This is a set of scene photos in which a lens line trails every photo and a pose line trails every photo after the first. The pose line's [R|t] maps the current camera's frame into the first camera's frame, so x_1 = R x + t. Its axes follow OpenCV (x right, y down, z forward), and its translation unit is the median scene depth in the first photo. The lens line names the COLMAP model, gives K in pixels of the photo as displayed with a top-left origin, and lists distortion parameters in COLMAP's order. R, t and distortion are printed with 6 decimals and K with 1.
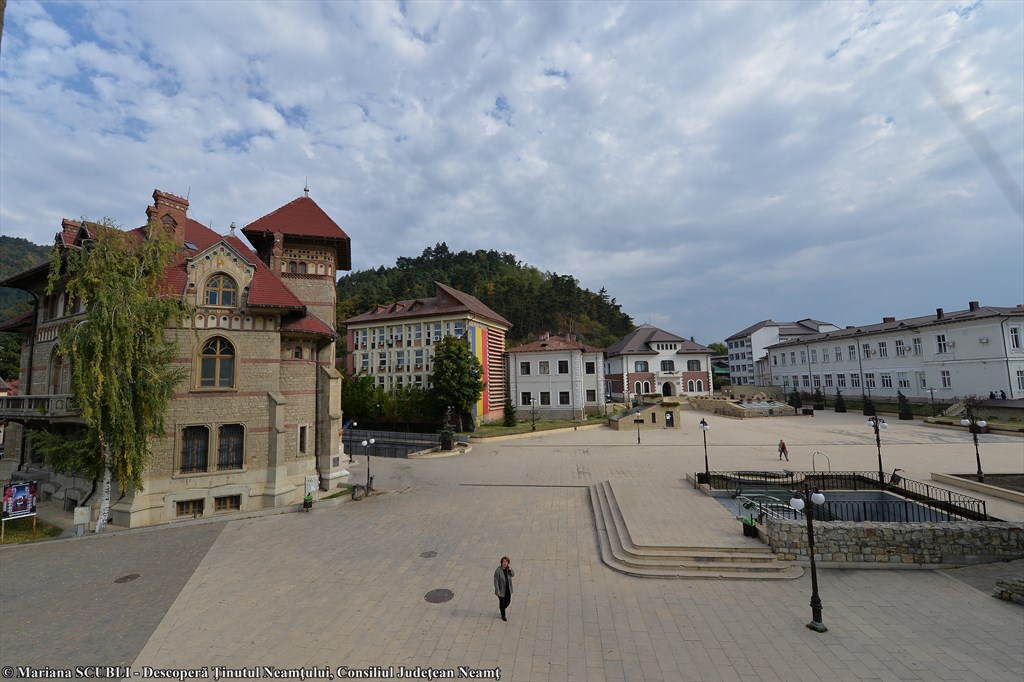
lens RADIAL K [[410.1, 0, 510.5], [0, 410.1, 342.3], [0, 0, 1]] dist [-0.017368, -0.000998]
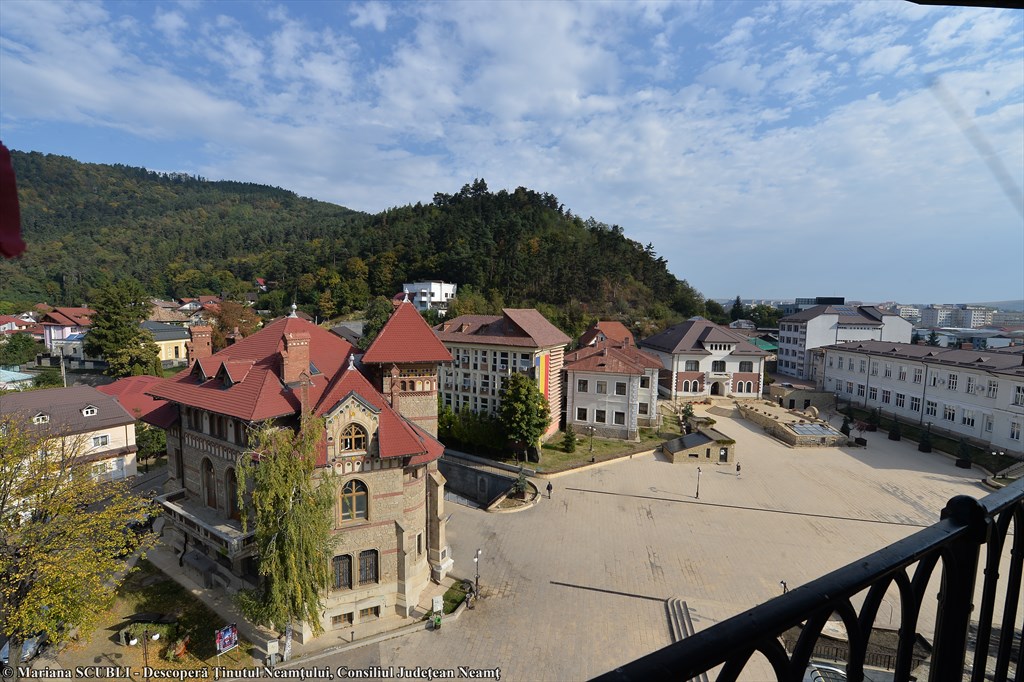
lens RADIAL K [[410.1, 0, 510.5], [0, 410.1, 342.3], [0, 0, 1]] dist [-0.017368, -0.000998]
pose [[0.996687, 0.047824, -0.065790, -0.111385], [-0.035183, 0.982780, 0.181397, -0.301191], [0.073332, -0.178482, 0.981207, -0.009364]]
